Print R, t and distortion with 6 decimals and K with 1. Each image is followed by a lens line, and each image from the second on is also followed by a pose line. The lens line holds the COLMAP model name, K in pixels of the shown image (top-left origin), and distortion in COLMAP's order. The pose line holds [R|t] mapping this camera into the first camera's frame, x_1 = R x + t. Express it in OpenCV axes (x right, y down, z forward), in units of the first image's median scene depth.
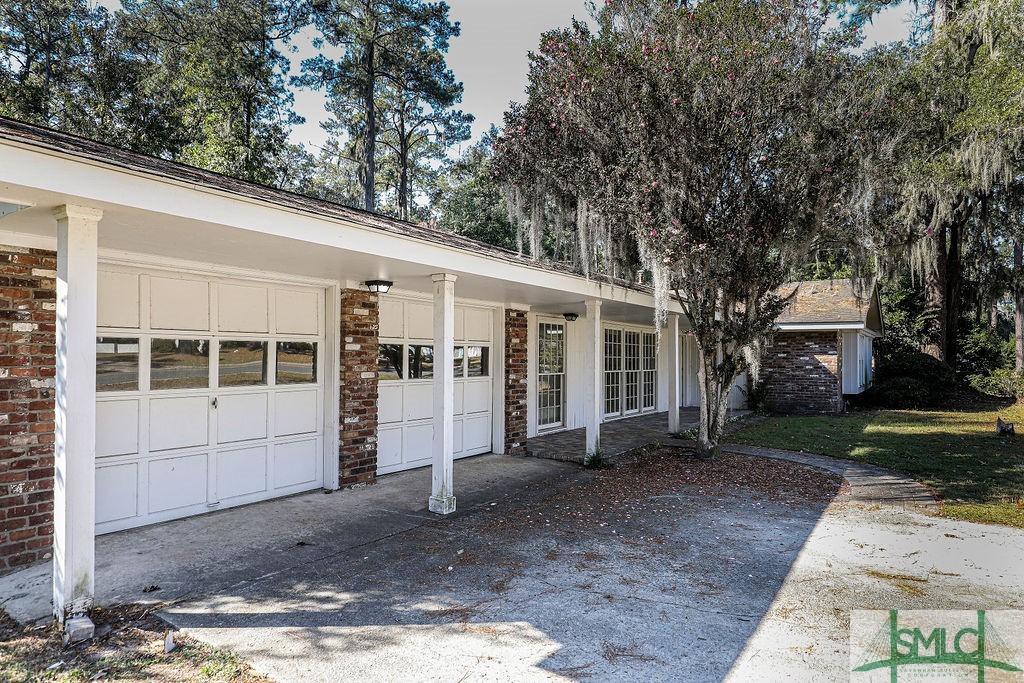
lens RADIAL K [[609.4, 0, 508.6], [0, 609.4, 341.0], [0, 0, 1]] dist [-0.007593, 0.001968]
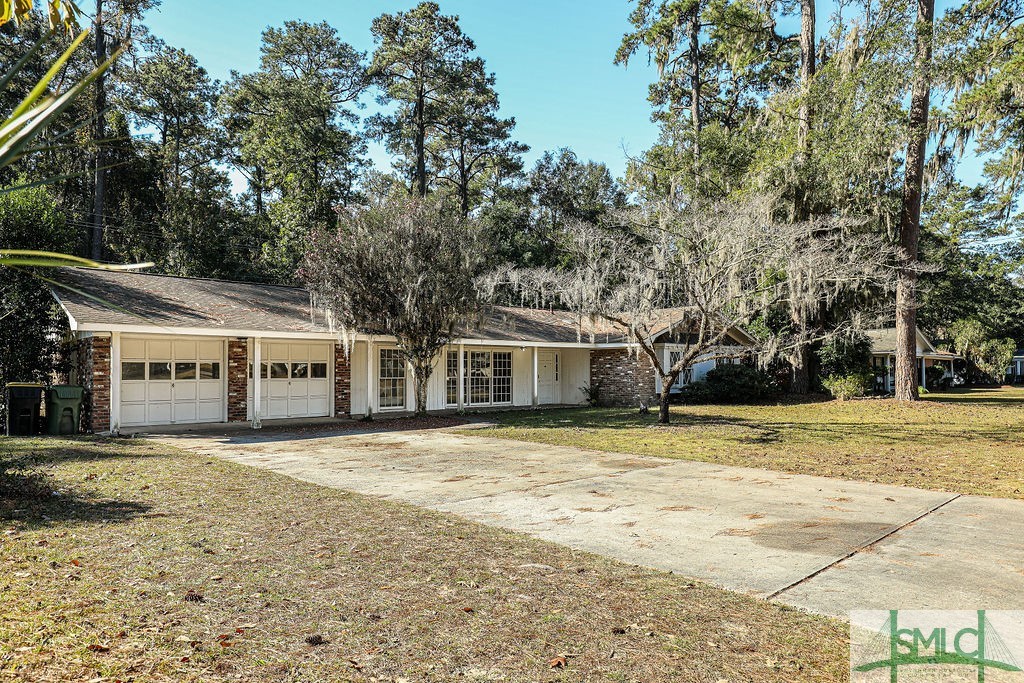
lens RADIAL K [[661.6, 0, 519.4], [0, 661.6, 361.3], [0, 0, 1]] dist [0.000313, -0.003635]
pose [[0.979225, -0.009148, -0.202569, 0.248140], [0.011976, 0.999847, 0.012738, -0.004012], [0.202422, -0.014900, 0.979185, -0.241043]]
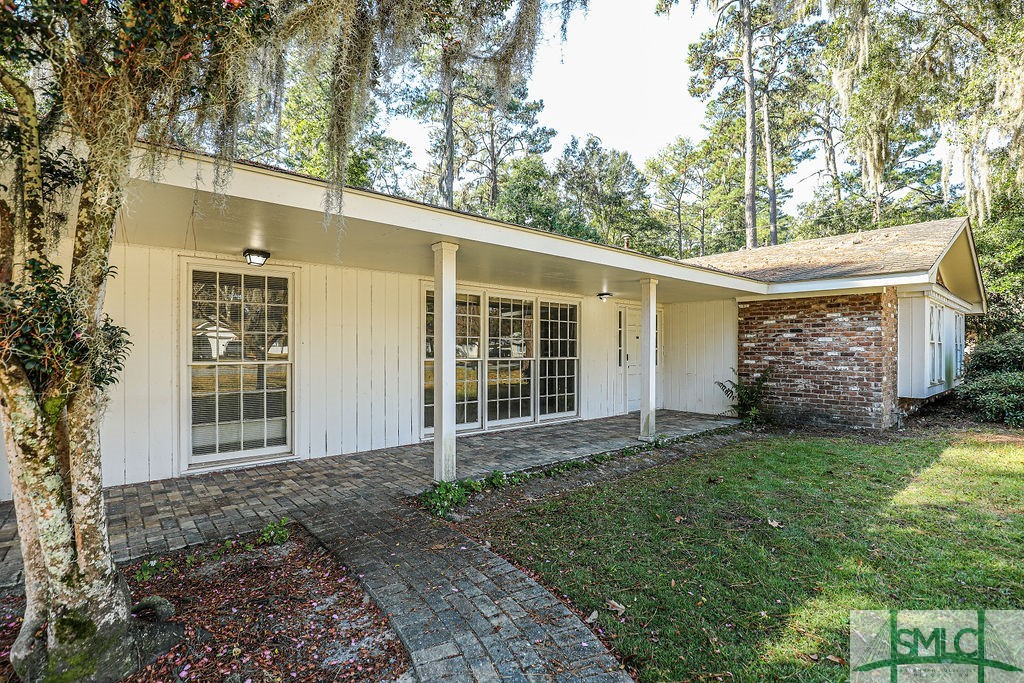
lens RADIAL K [[471.9, 0, 513.8], [0, 471.9, 347.8], [0, 0, 1]] dist [-0.016646, 0.000096]
pose [[0.968564, 0.000168, -0.248764, 0.128582], [0.007387, 0.999539, 0.029434, 0.008869], [0.248655, -0.030346, 0.968117, 0.198245]]
